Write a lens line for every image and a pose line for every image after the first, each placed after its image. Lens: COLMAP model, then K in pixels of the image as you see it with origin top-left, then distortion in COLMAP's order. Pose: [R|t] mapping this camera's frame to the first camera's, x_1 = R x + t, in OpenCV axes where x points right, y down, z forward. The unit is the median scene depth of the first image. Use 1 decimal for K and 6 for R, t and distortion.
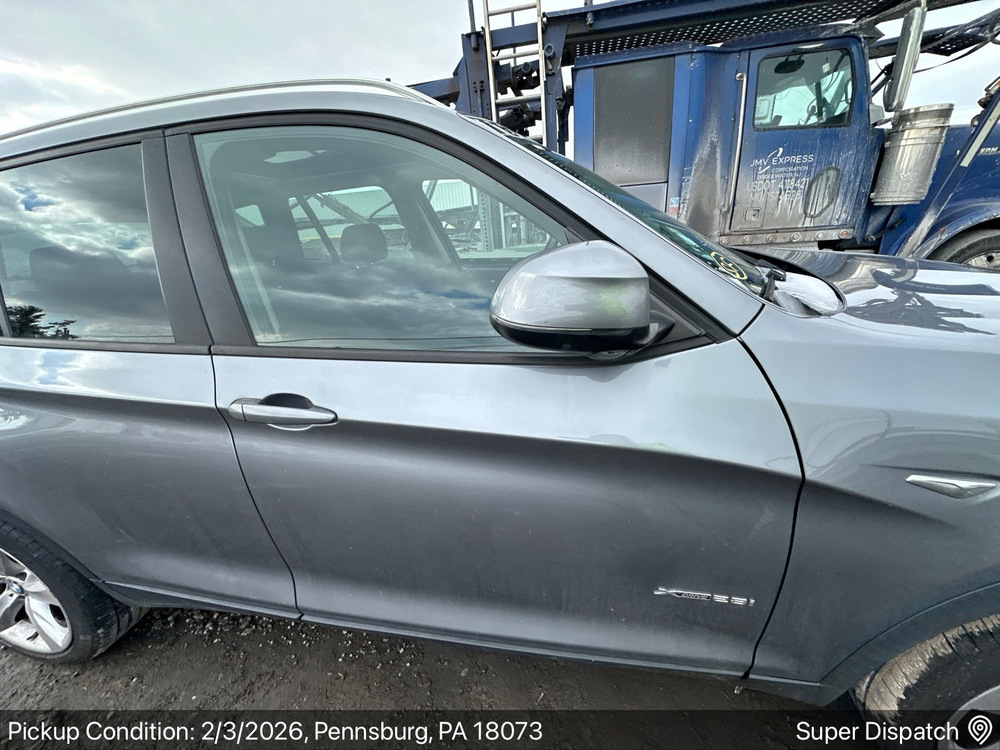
lens RADIAL K [[395.7, 0, 506.5], [0, 395.7, 380.0], [0, 0, 1]] dist [-0.003078, 0.000639]
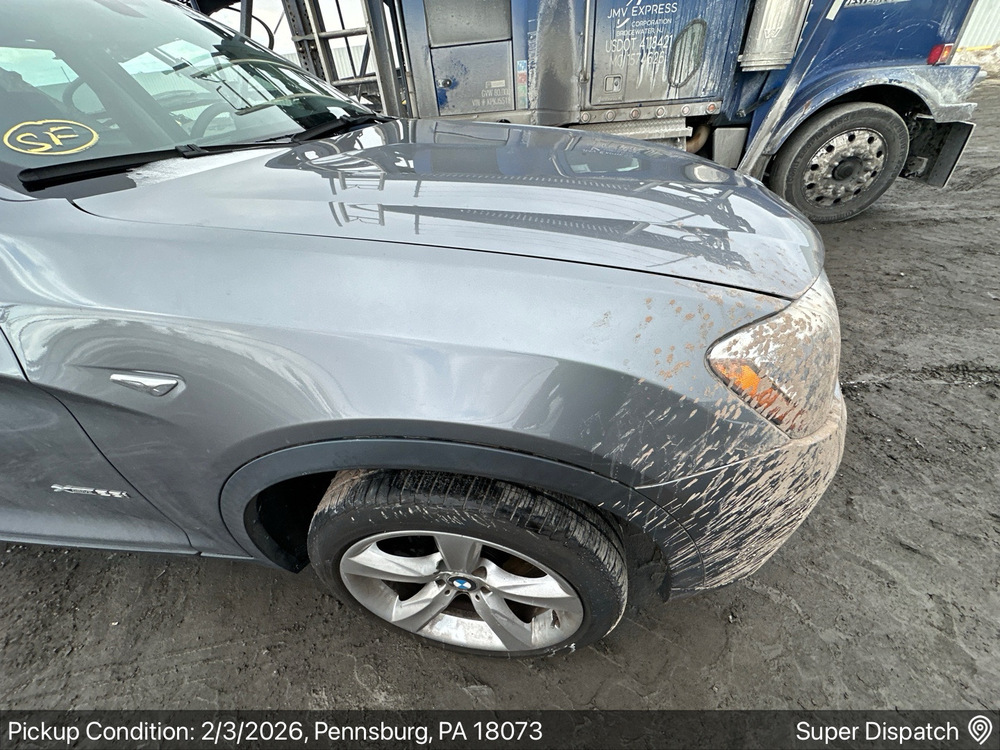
lens RADIAL K [[395.7, 0, 499.2], [0, 395.7, 376.7], [0, 0, 1]] dist [-0.003078, 0.000639]
pose [[0.998795, -0.027941, 0.040339, 0.329670], [0.017683, 0.971768, 0.235275, 0.005905], [-0.045774, -0.234278, 0.971091, 0.001936]]
